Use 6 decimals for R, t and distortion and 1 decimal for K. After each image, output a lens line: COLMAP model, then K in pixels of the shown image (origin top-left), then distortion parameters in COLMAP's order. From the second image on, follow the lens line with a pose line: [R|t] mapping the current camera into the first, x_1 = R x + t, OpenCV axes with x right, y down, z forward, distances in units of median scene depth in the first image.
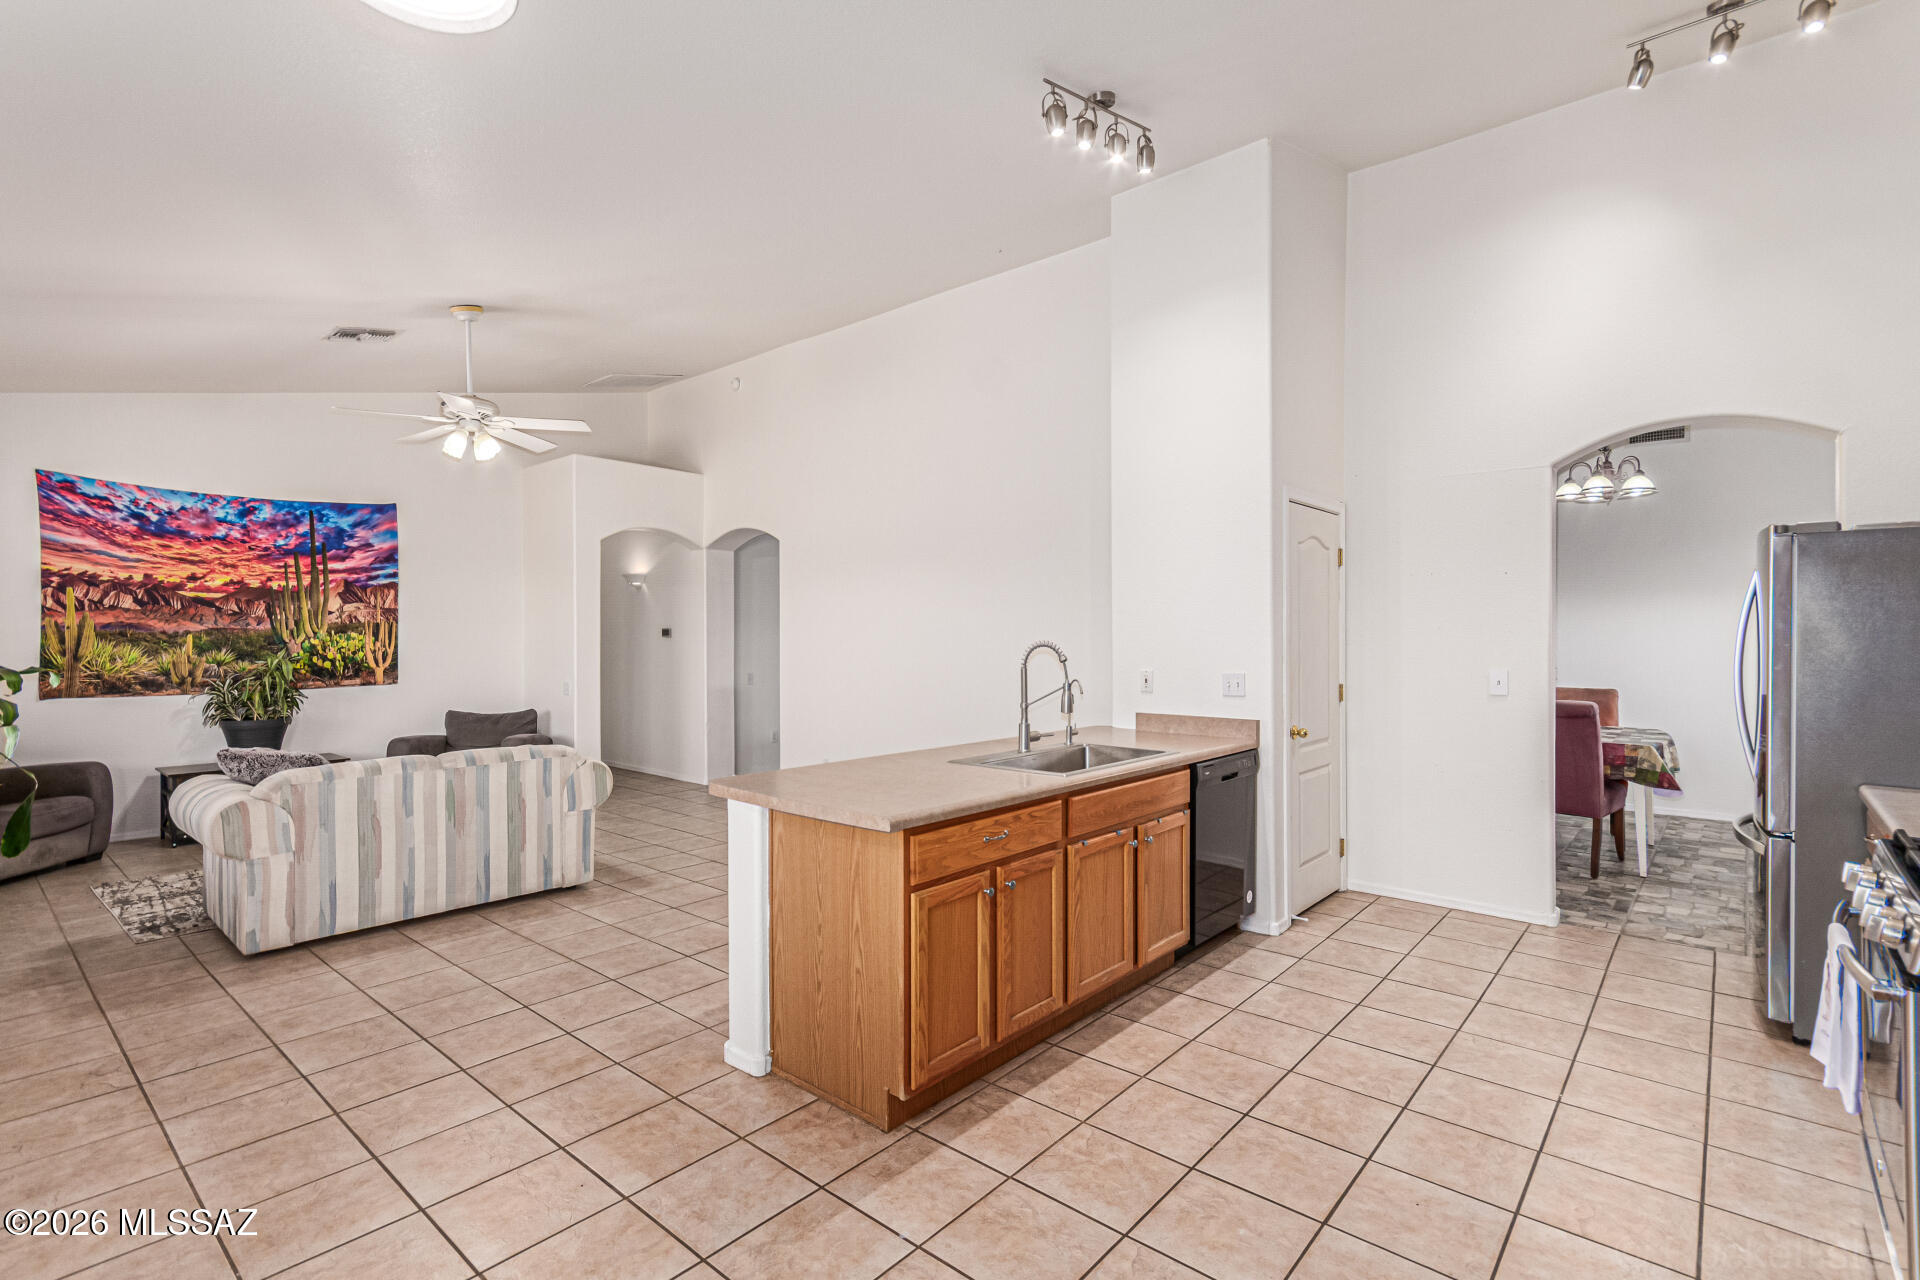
lens RADIAL K [[892.4, 0, 974.7], [0, 892.4, 634.6], [0, 0, 1]] dist [0.002707, -0.000959]
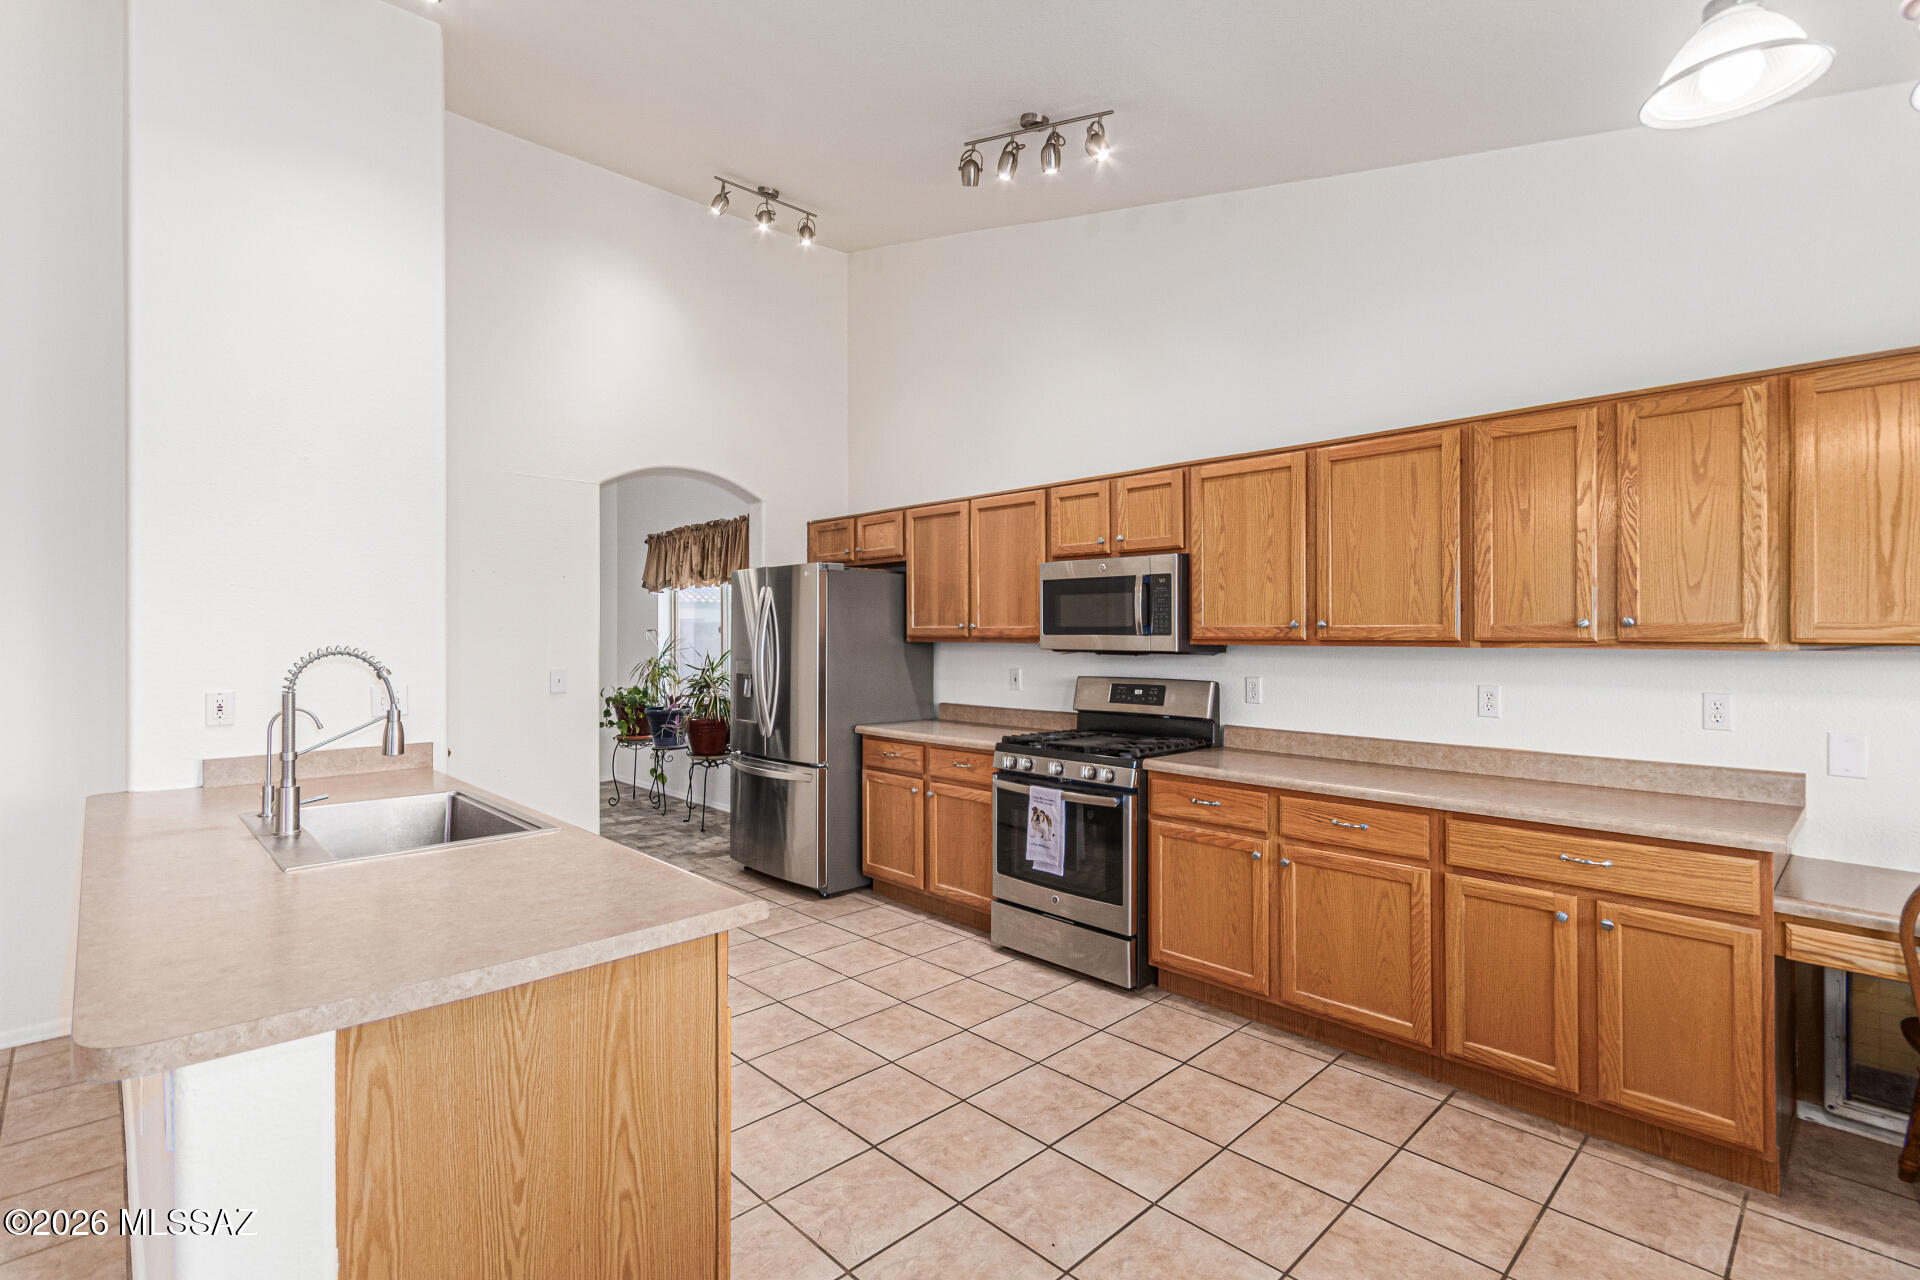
lens RADIAL K [[892.4, 0, 974.7], [0, 892.4, 634.6], [0, 0, 1]] dist [0.002707, -0.000959]
pose [[0.088072, 0.001070, 0.996114, -0.682352], [0.004365, 0.999989, -0.001461, 0.002887], [-0.996105, 0.004477, 0.088066, 0.687767]]
